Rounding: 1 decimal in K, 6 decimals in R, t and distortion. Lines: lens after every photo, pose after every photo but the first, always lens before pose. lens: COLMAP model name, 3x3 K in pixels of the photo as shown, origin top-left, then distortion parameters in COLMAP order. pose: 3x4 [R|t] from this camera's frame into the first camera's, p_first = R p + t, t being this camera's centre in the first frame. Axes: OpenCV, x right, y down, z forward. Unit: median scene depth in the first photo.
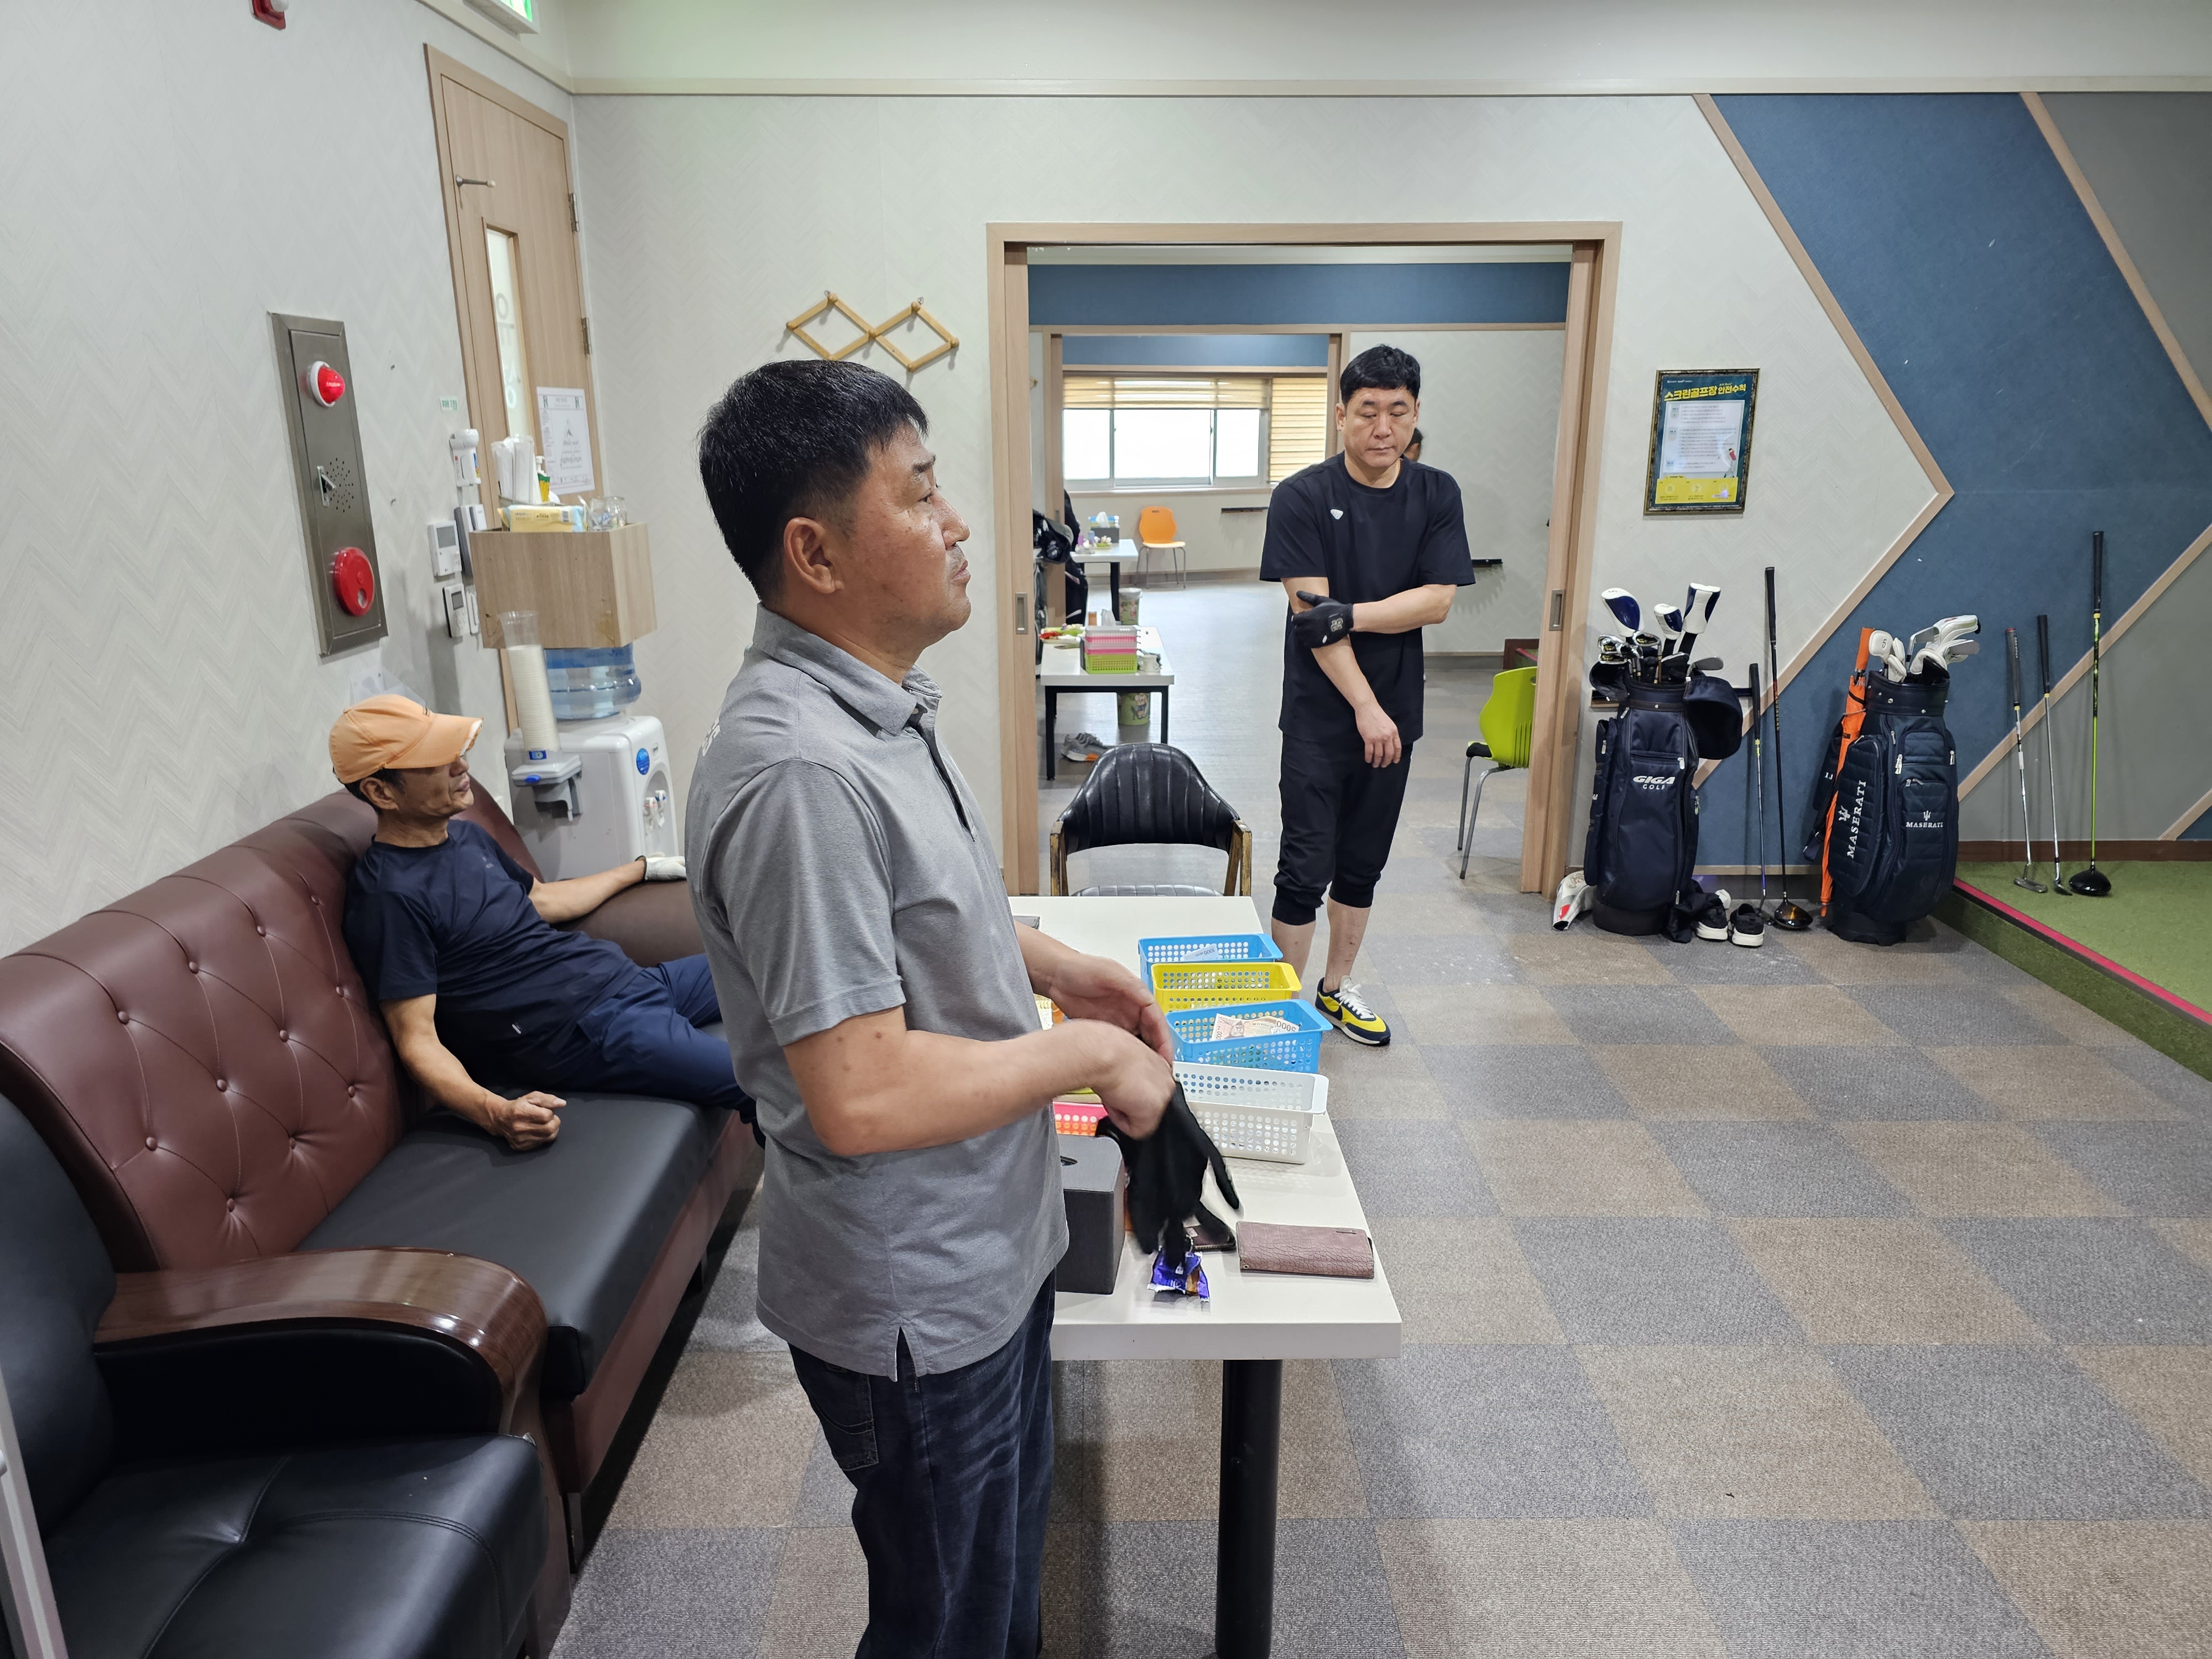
lens RADIAL K [[1522.7, 0, 1100.1], [0, 1522.7, 875.1], [0, 0, 1]] dist [0.033112, -0.002552]
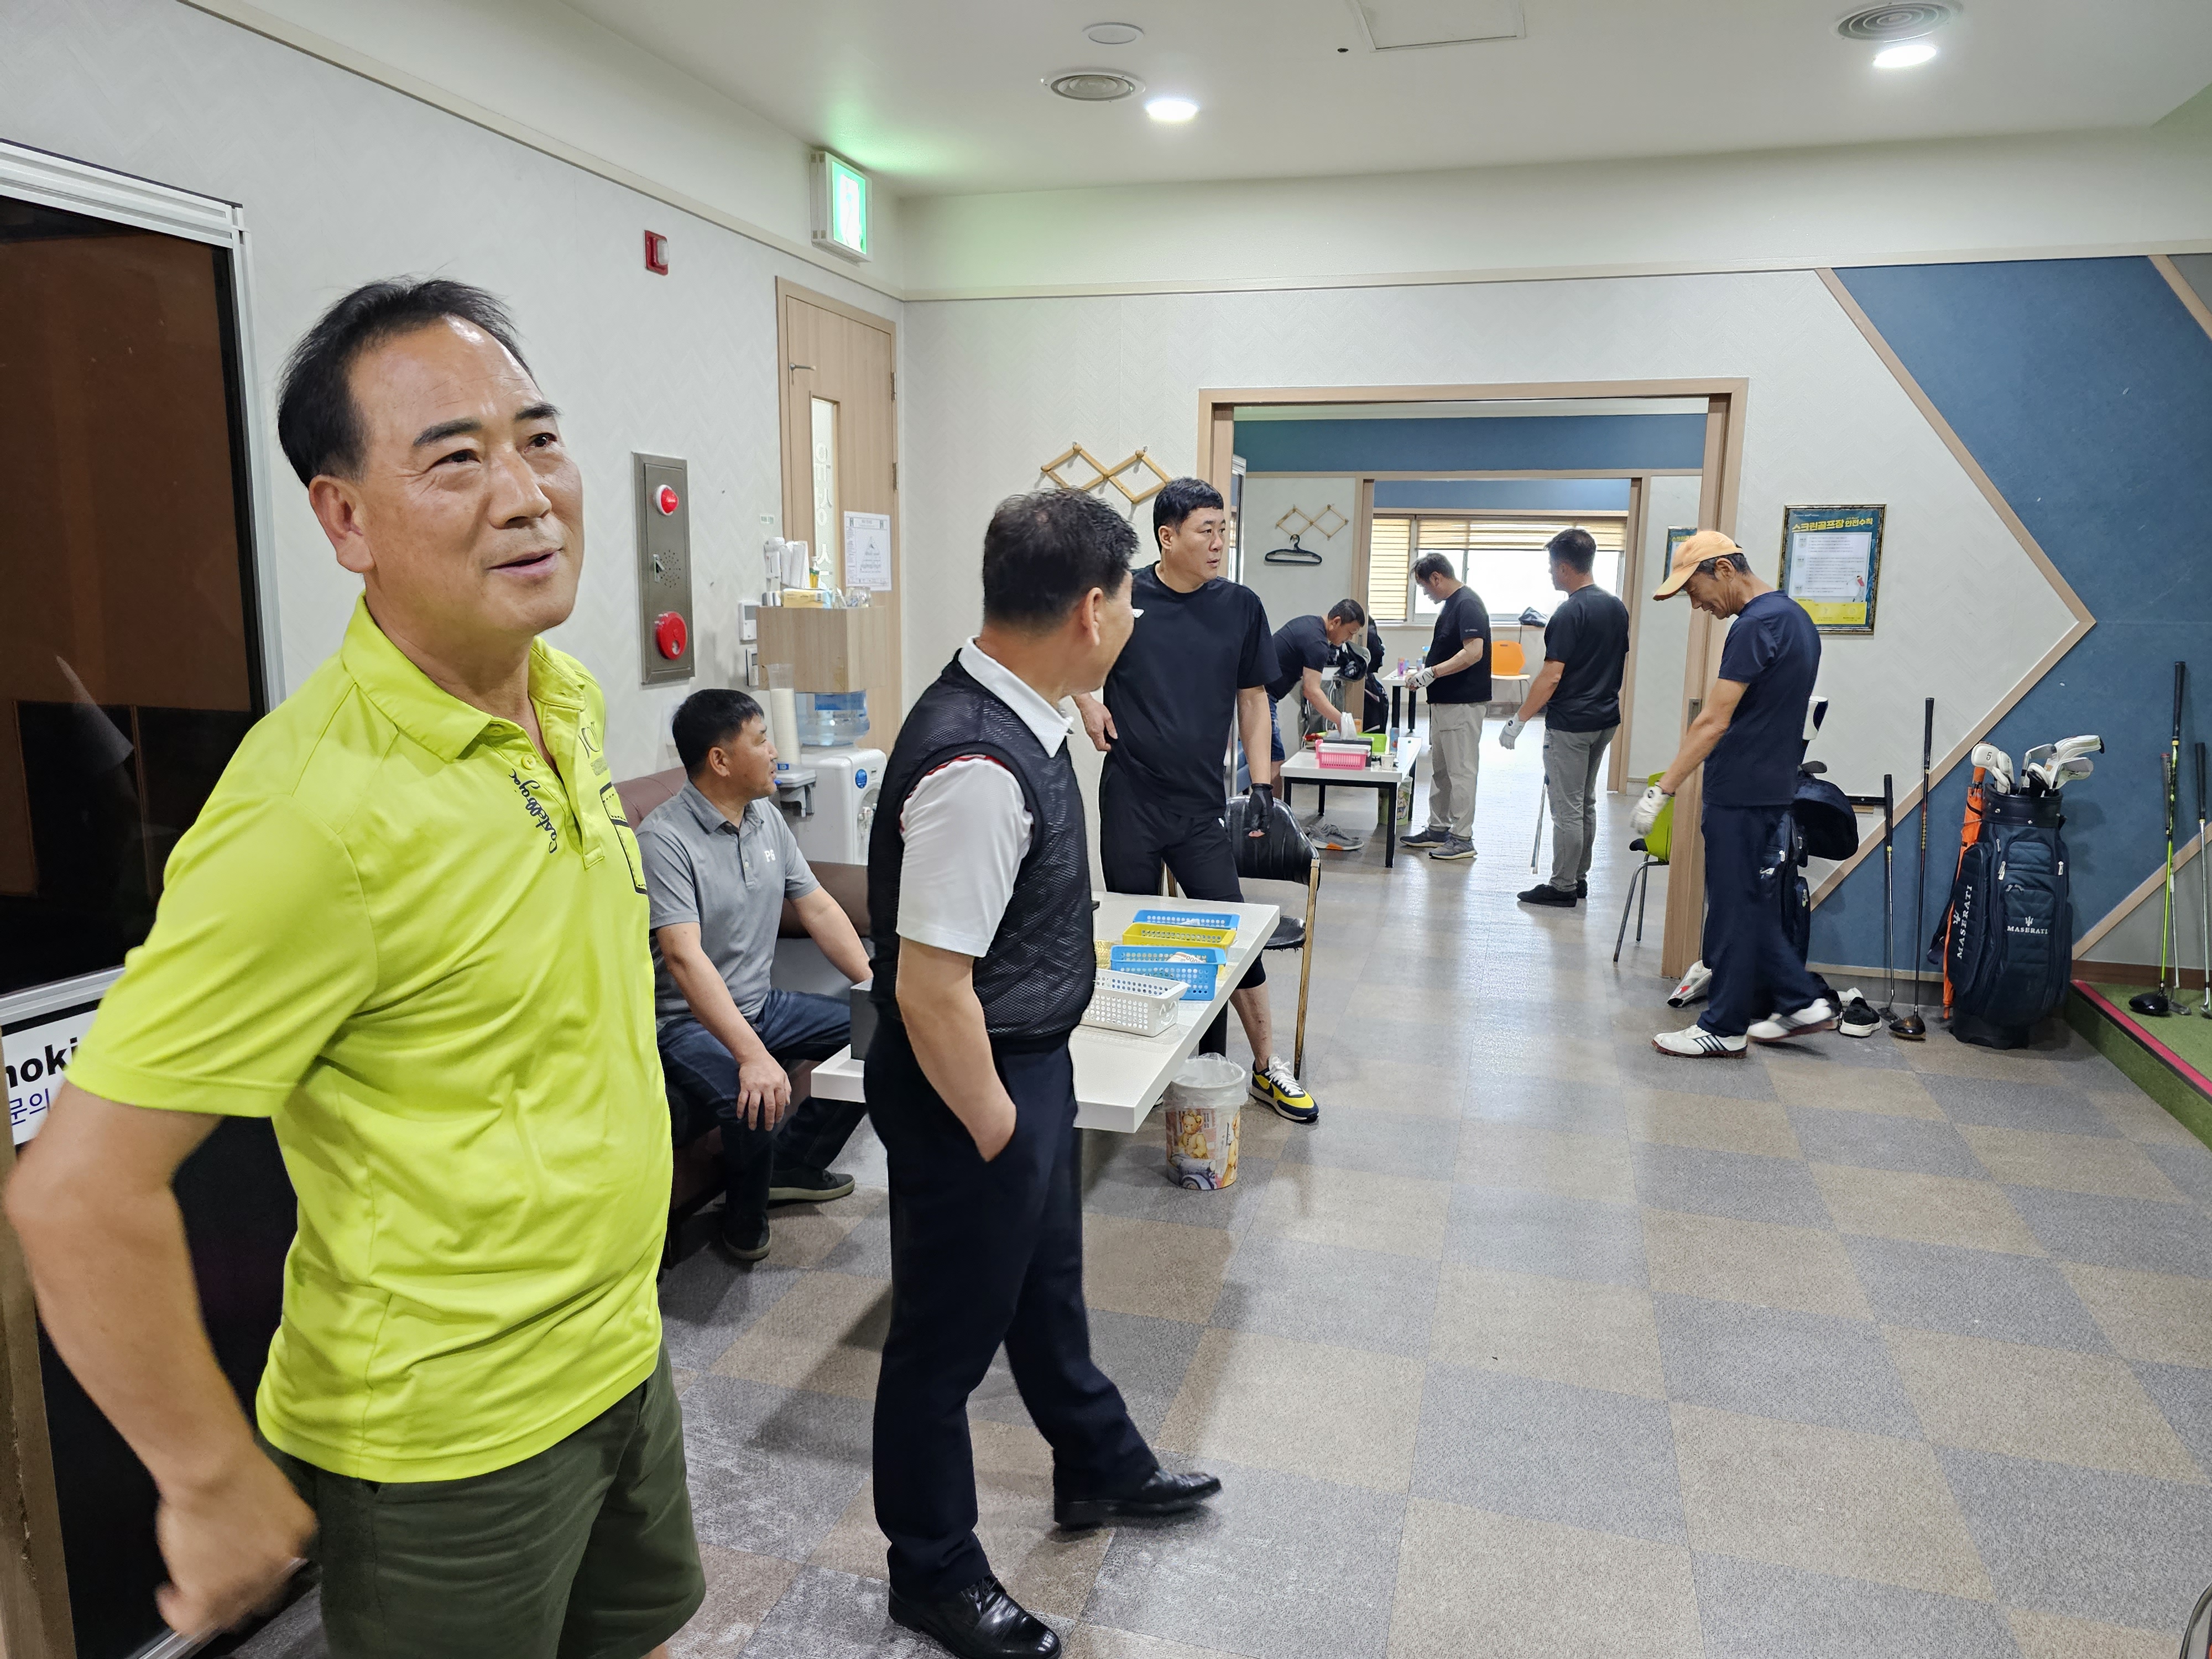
lens RADIAL K [[1509.5, 0, 1110.6], [0, 1509.5, 862.2], [0, 0, 1]] dist [0.069059, -0.028778]
pose [[0.960107, 0.072006, -0.270202, 0.213022], [-0.097743, 0.991743, -0.083019, 0.067452], [0.261993, 0.106118, 0.959218, -0.166718]]
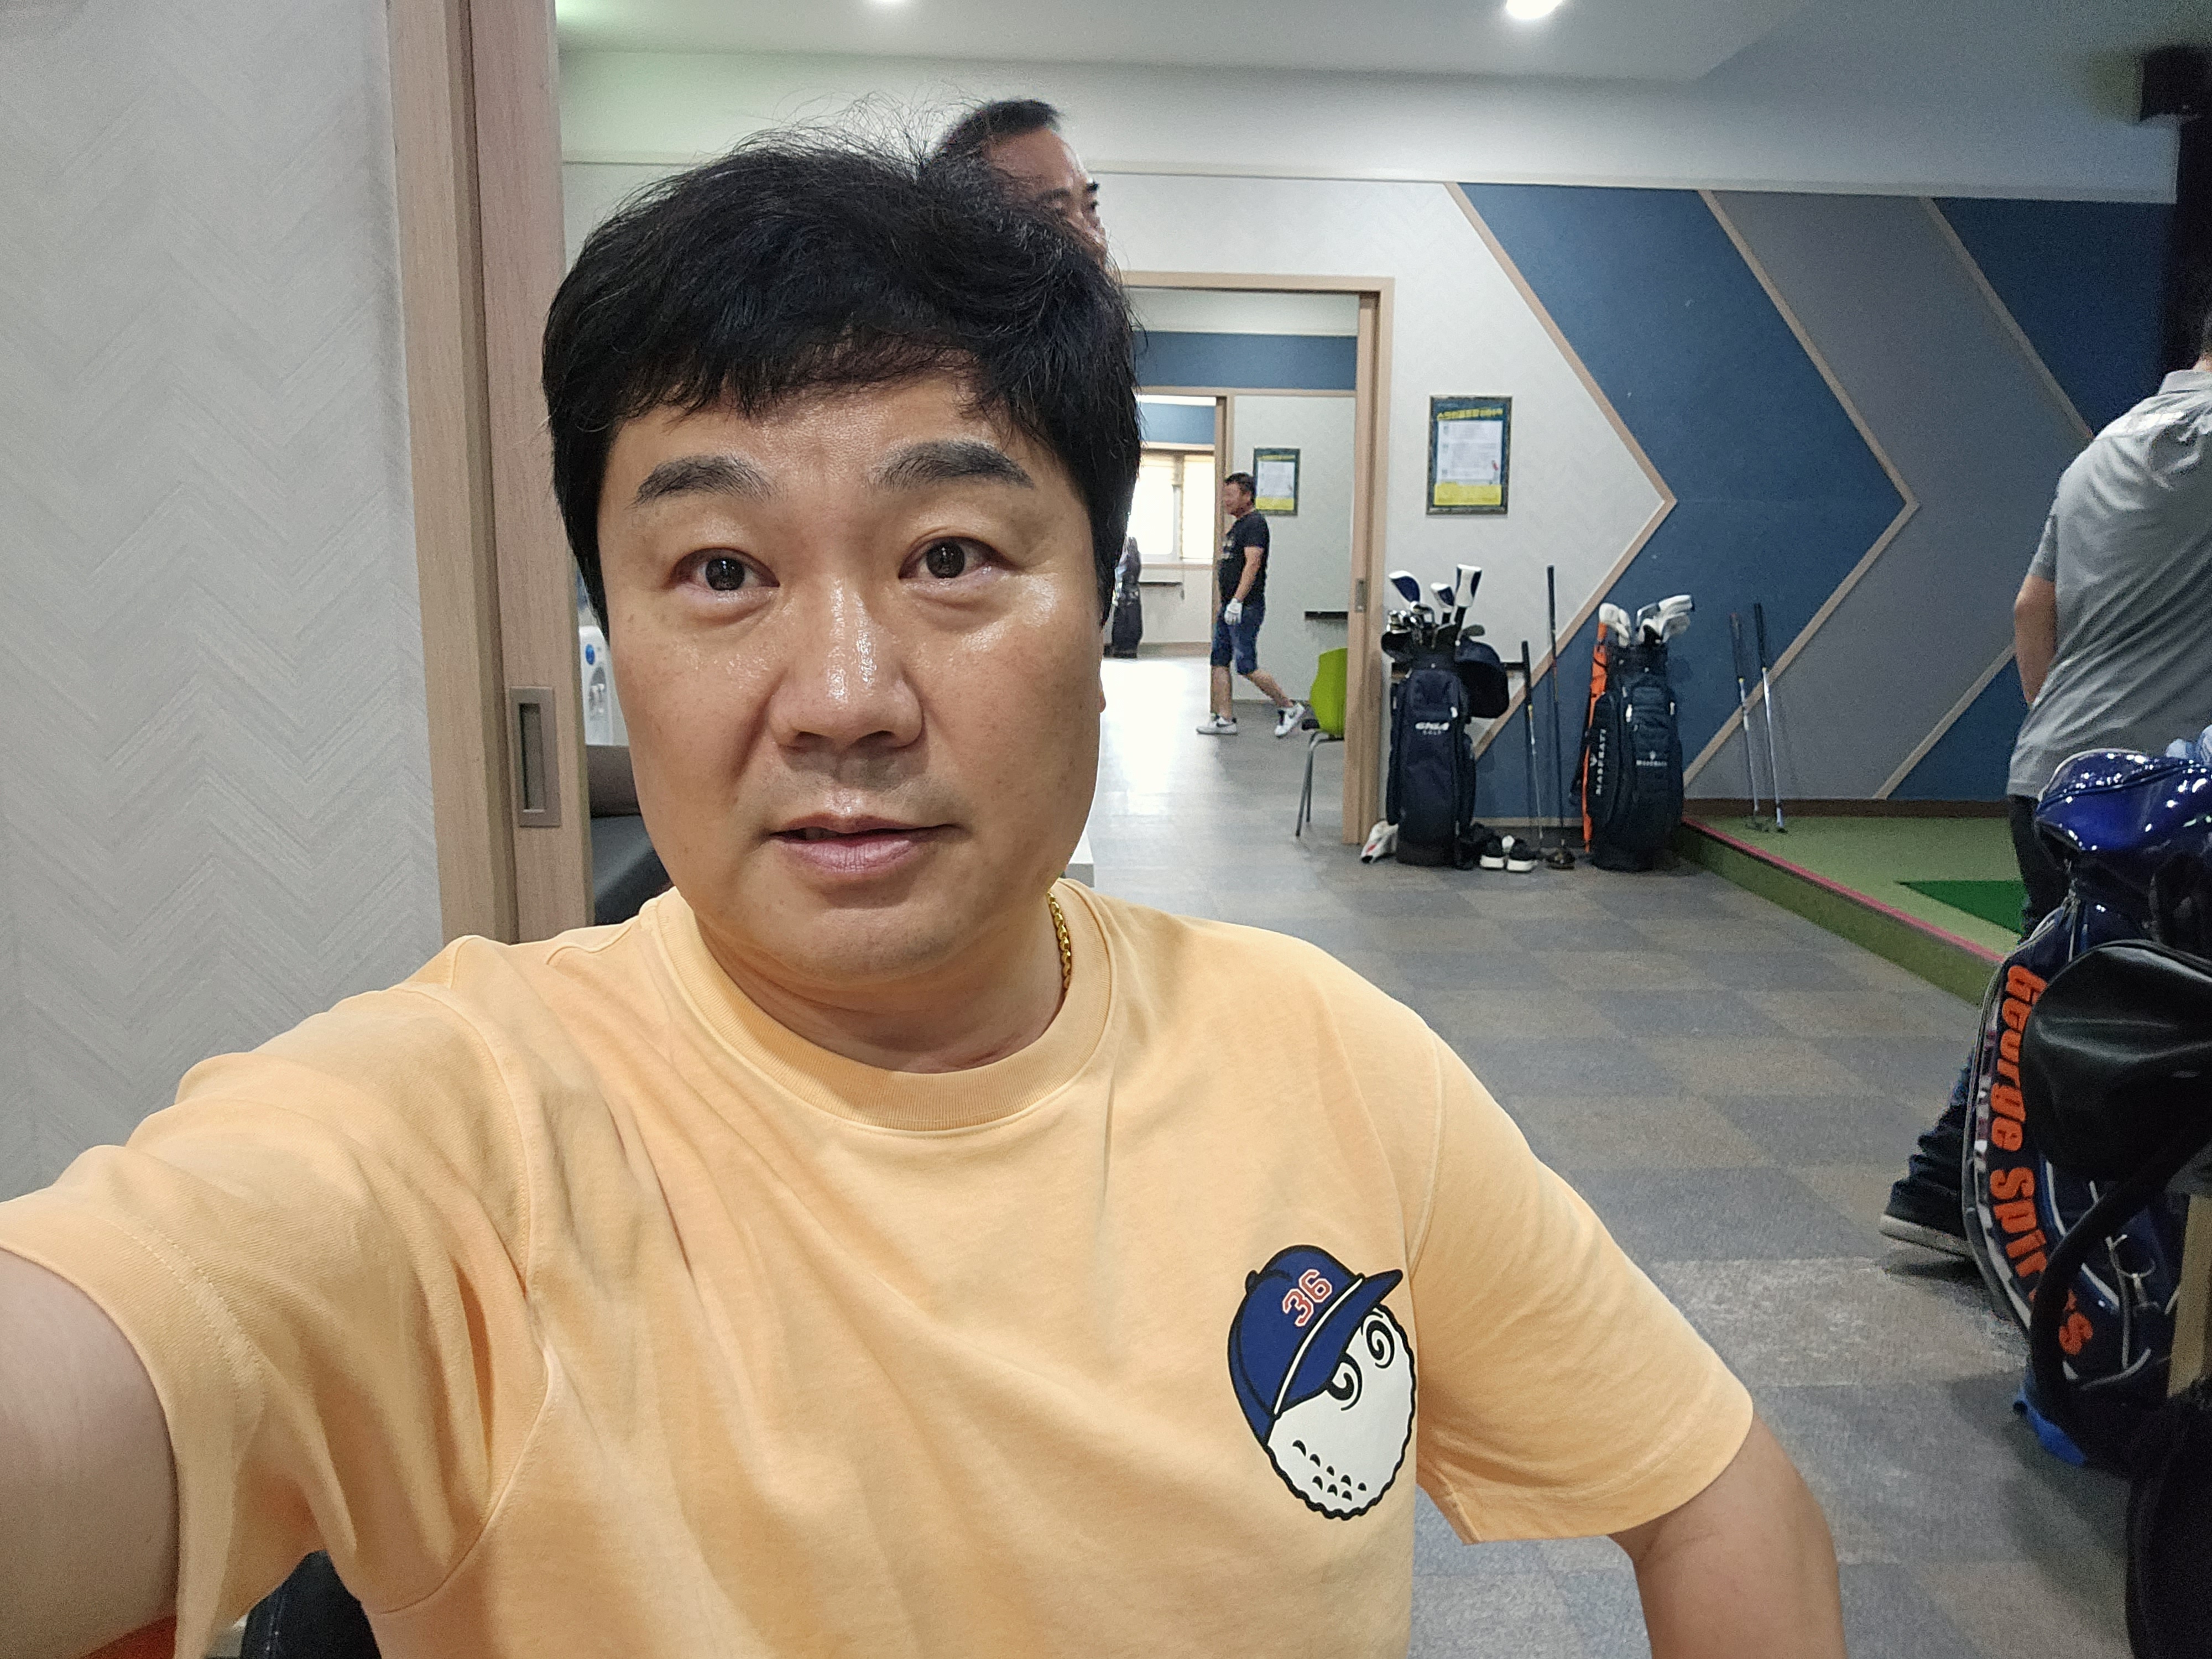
lens RADIAL K [[1750.2, 0, 1106.0], [0, 1750.2, 829.5], [0, 0, 1]] dist [0.041739, -0.002318]
pose [[0.999078, 0.011939, 0.041247, 0.053052], [-0.006771, 0.992354, -0.123236, 0.186163], [-0.042403, 0.122843, 0.991520, -0.329183]]
